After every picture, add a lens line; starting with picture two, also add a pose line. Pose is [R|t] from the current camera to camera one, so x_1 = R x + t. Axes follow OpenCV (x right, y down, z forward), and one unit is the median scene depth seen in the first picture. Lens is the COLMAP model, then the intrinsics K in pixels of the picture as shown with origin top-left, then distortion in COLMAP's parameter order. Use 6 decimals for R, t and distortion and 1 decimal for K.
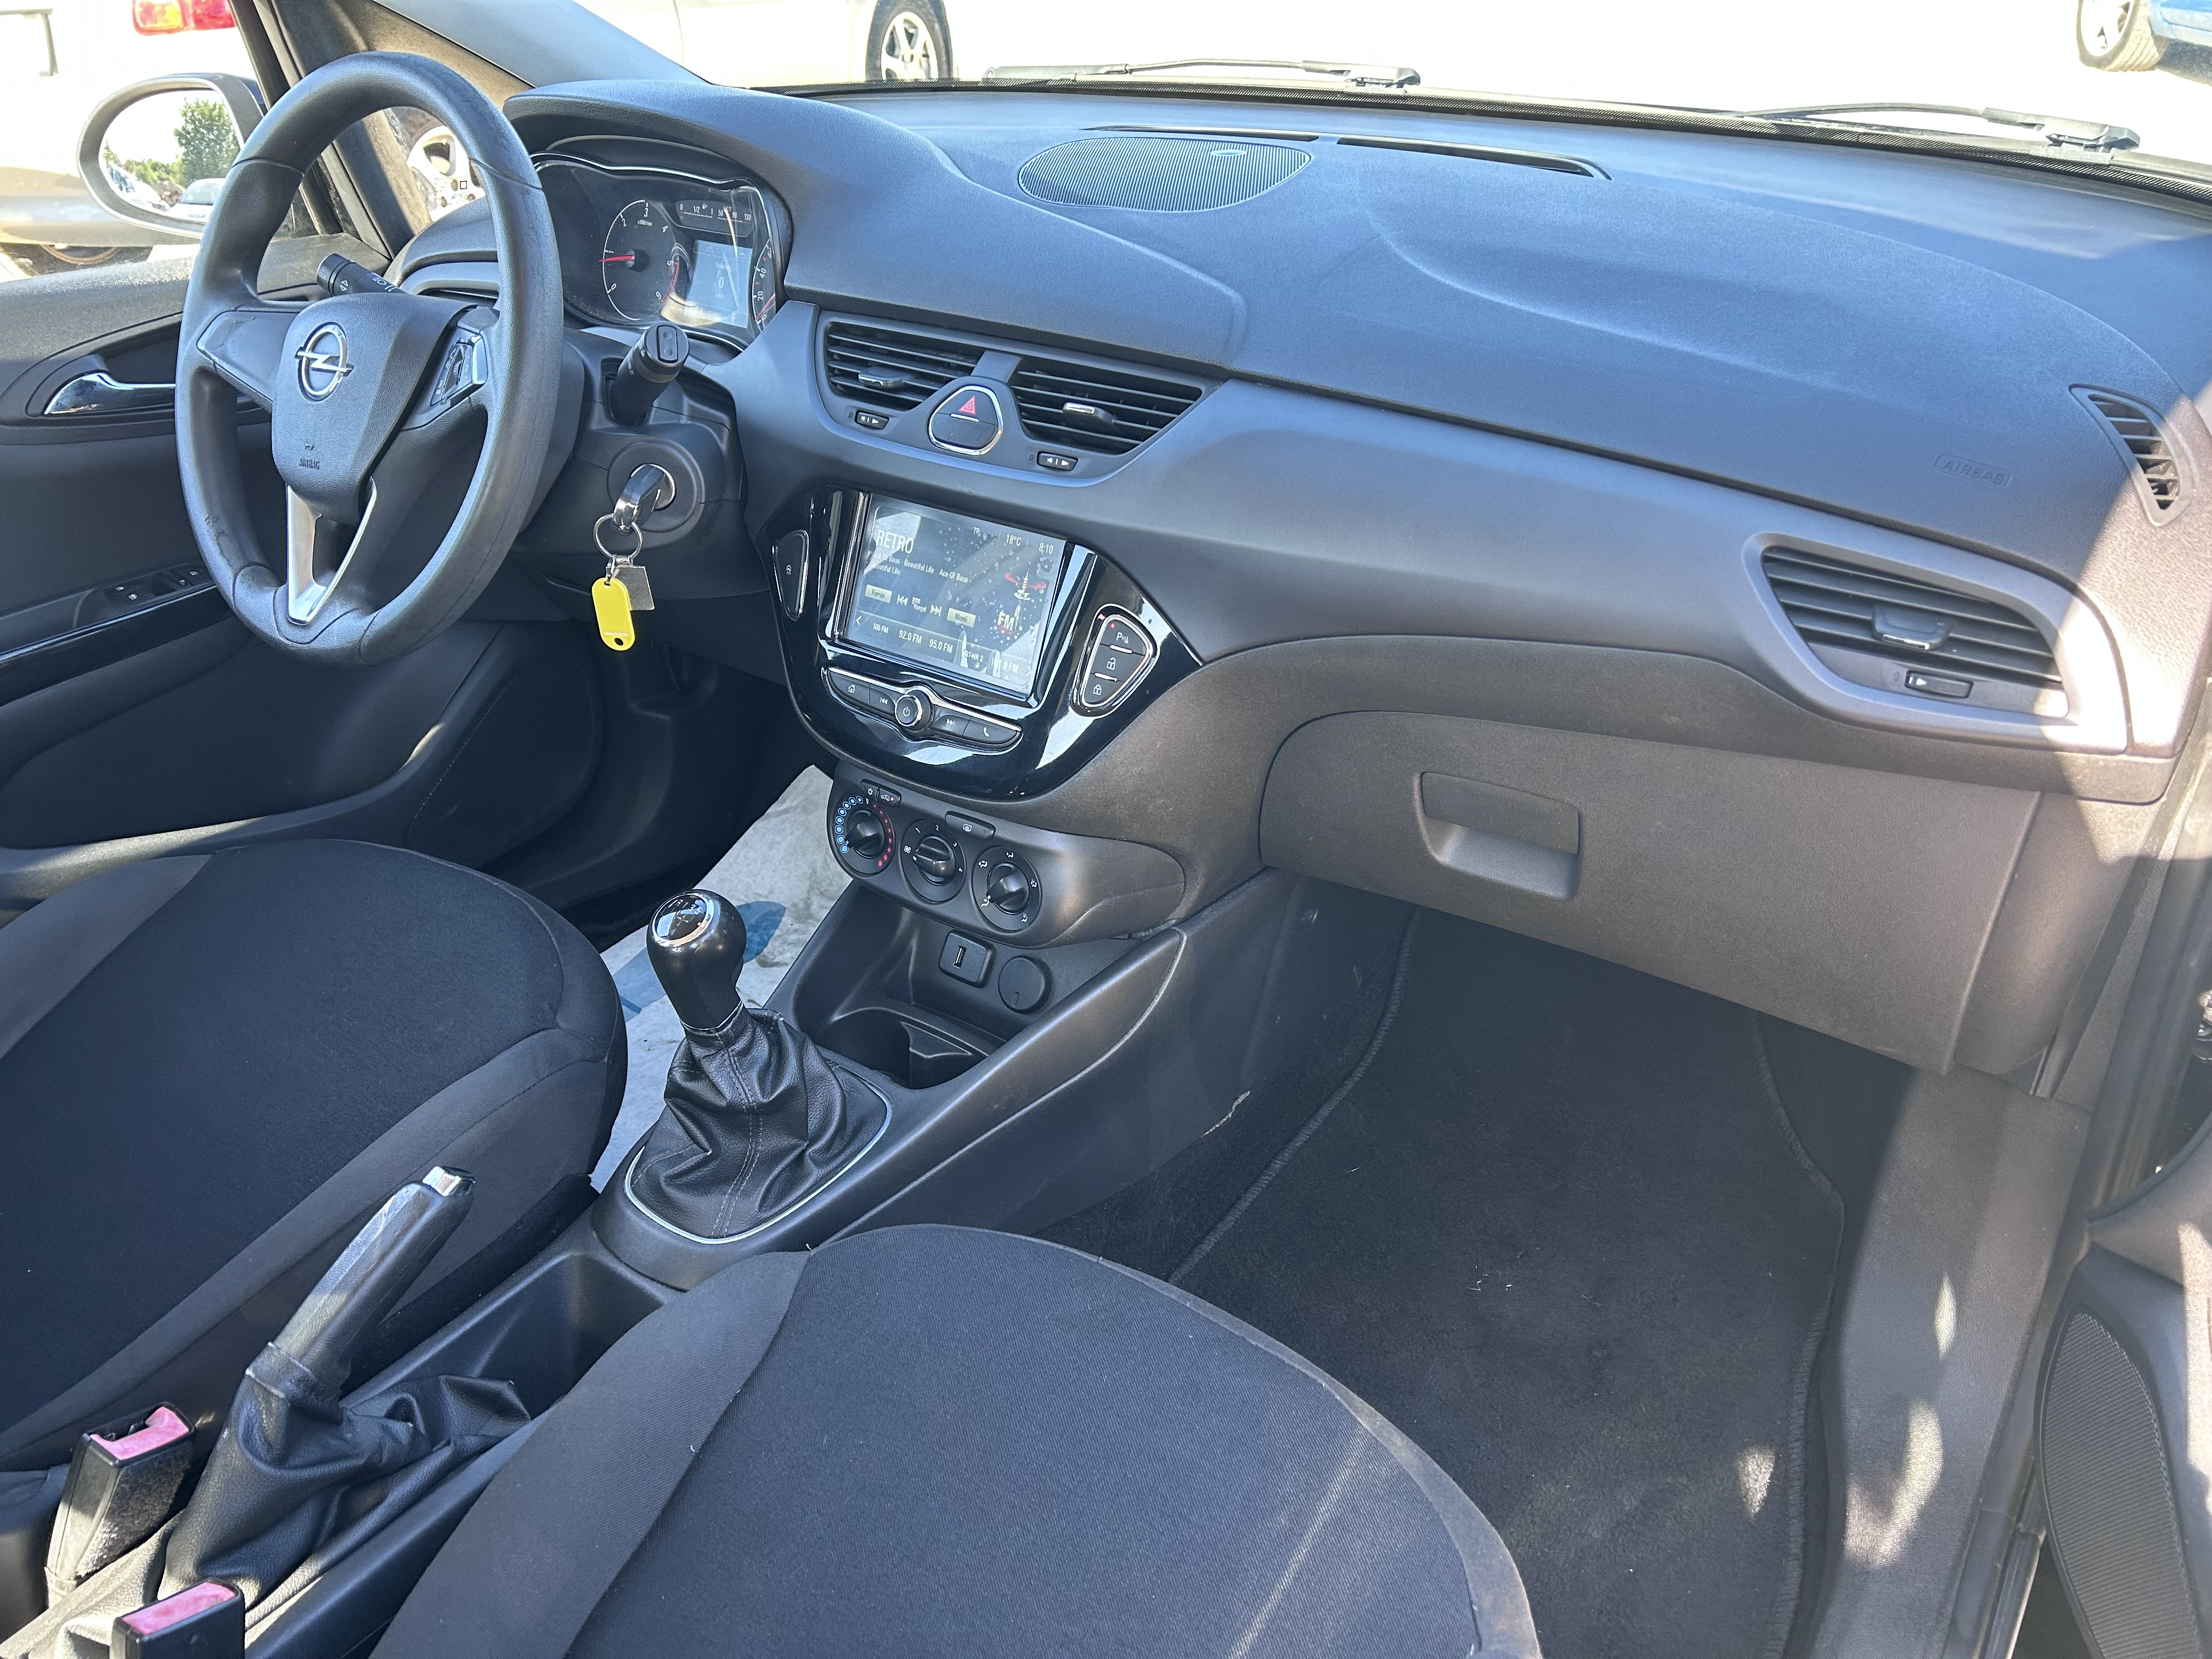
lens RADIAL K [[1675.0, 0, 1106.6], [0, 1675.0, 827.2], [0, 0, 1]] dist [0.057043, -0.053437]
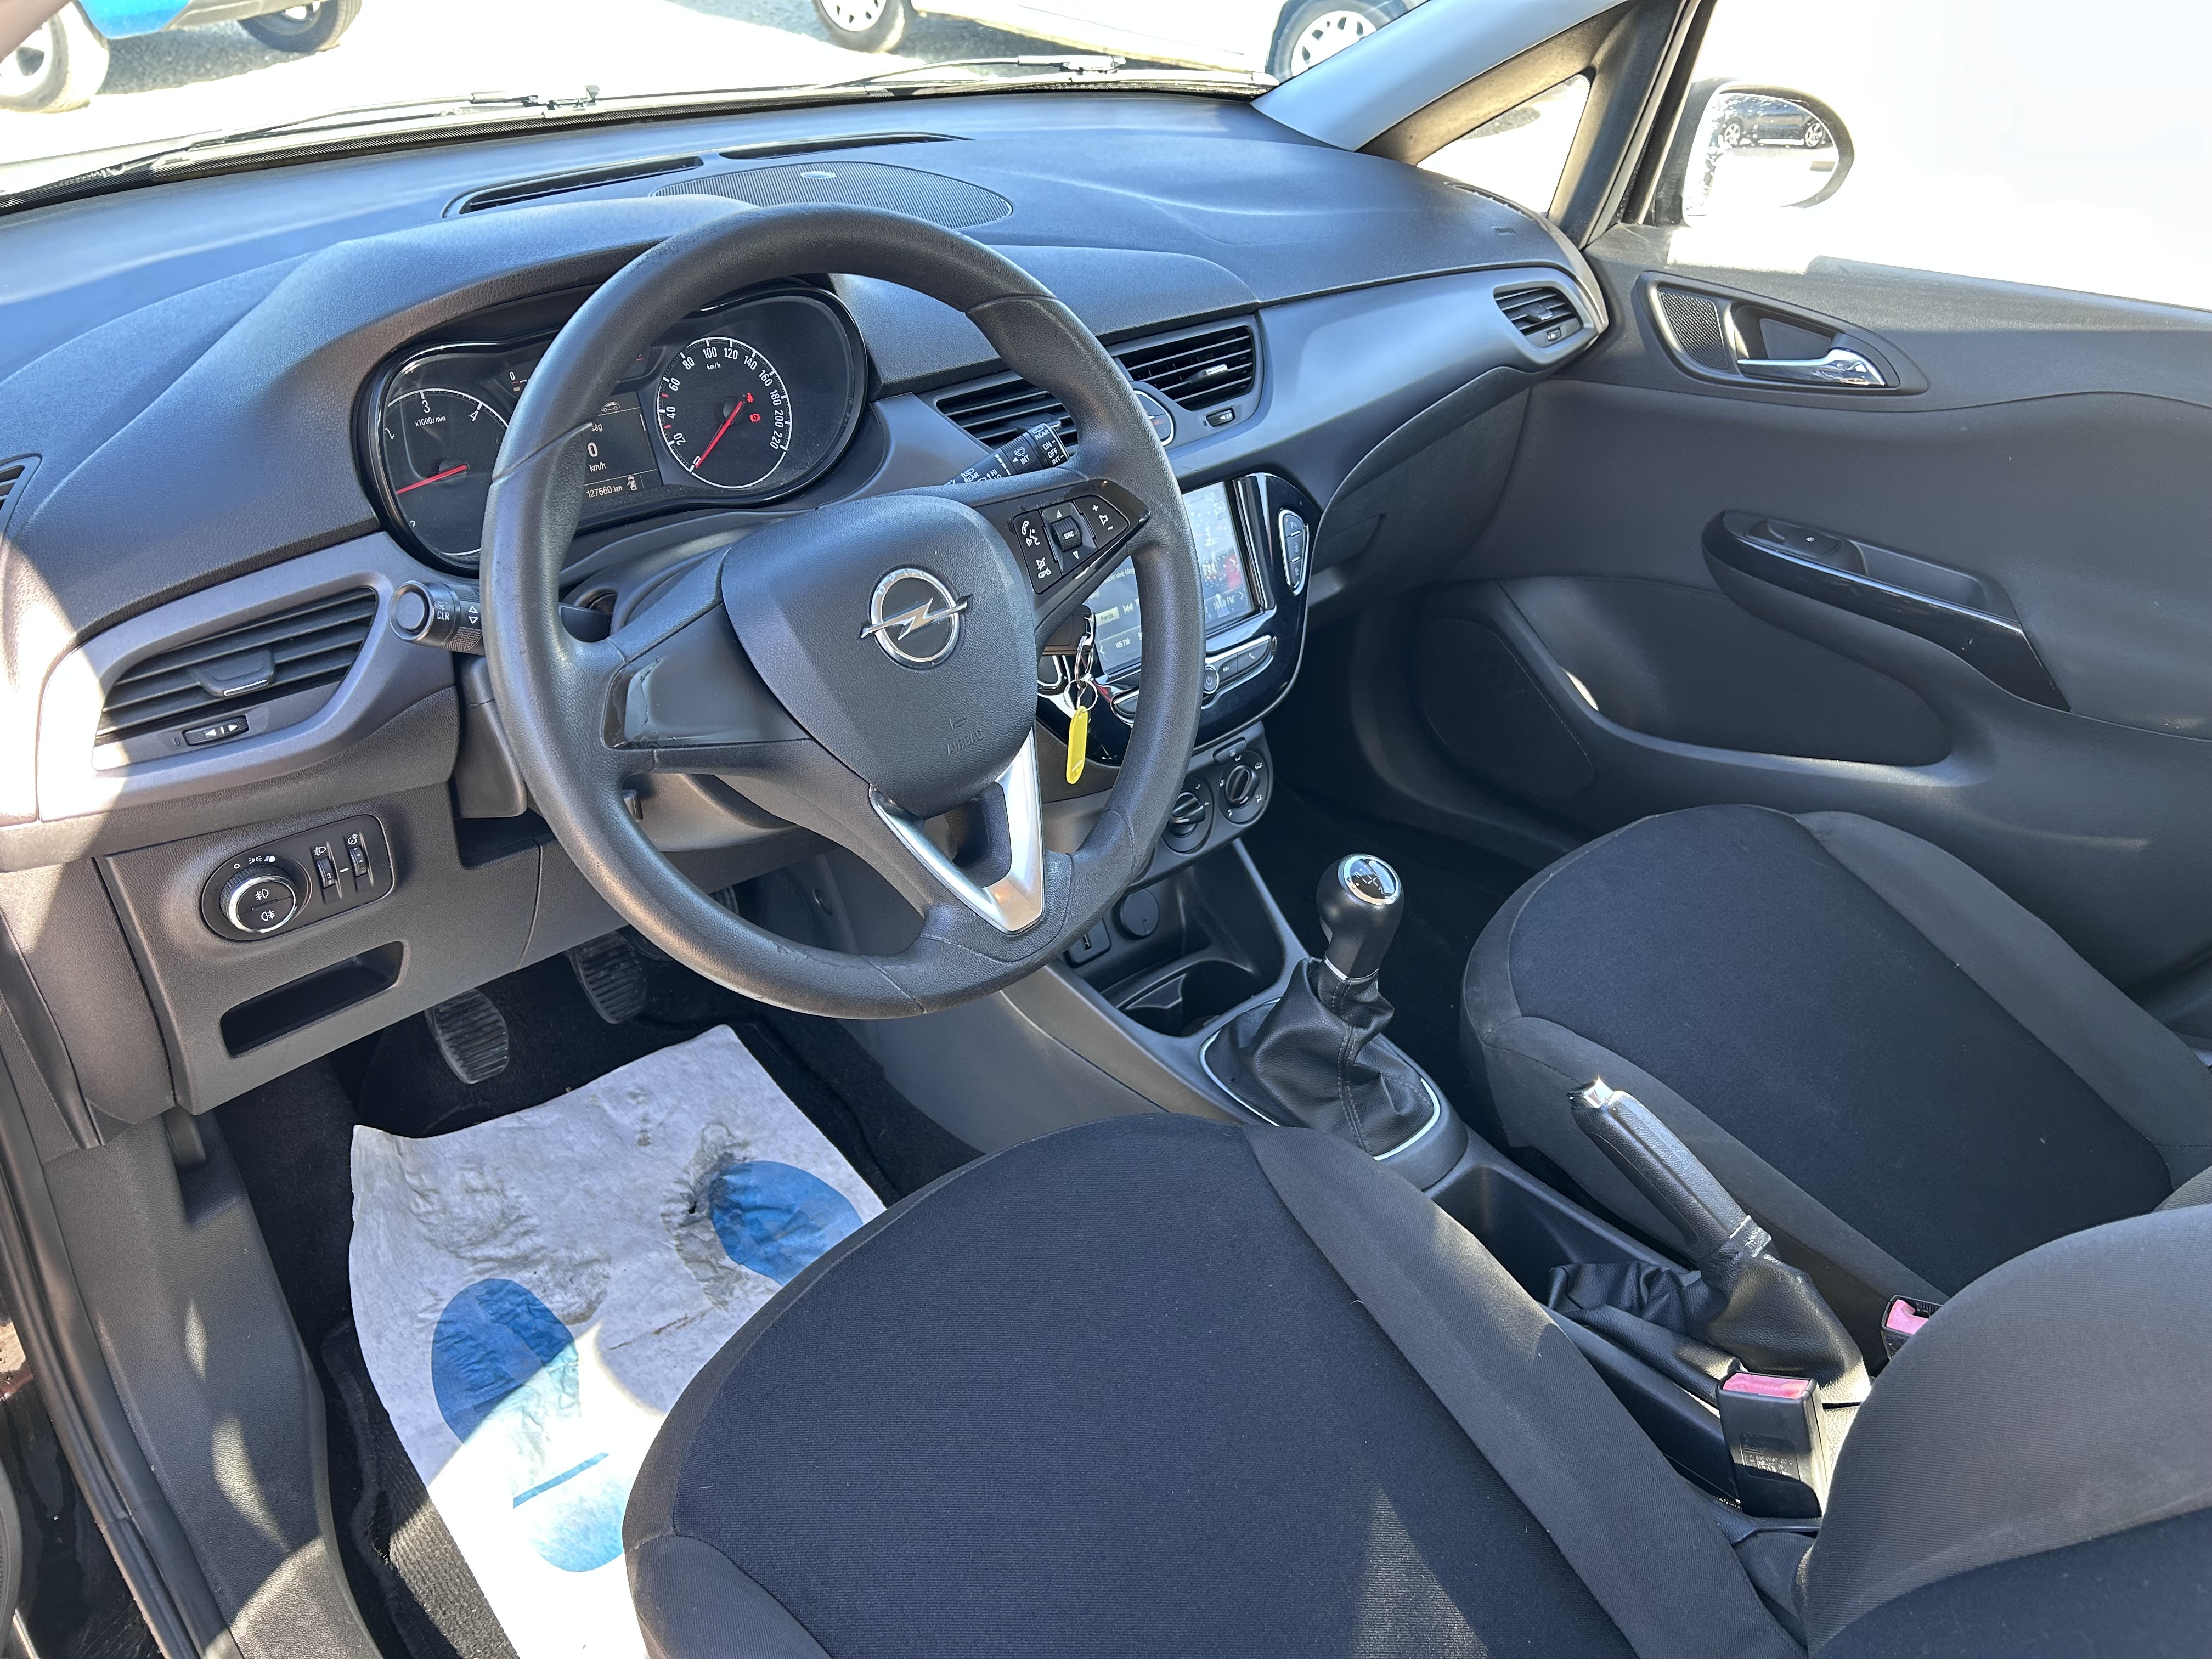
lens RADIAL K [[1675.0, 0, 1112.5], [0, 1675.0, 824.2], [0, 0, 1]] dist [0.057043, -0.053437]
pose [[0.173258, -0.495024, 0.851430, -1.117882], [0.465337, 0.803068, 0.372214, -0.433267], [-0.868011, 0.331713, 0.369491, 0.670661]]
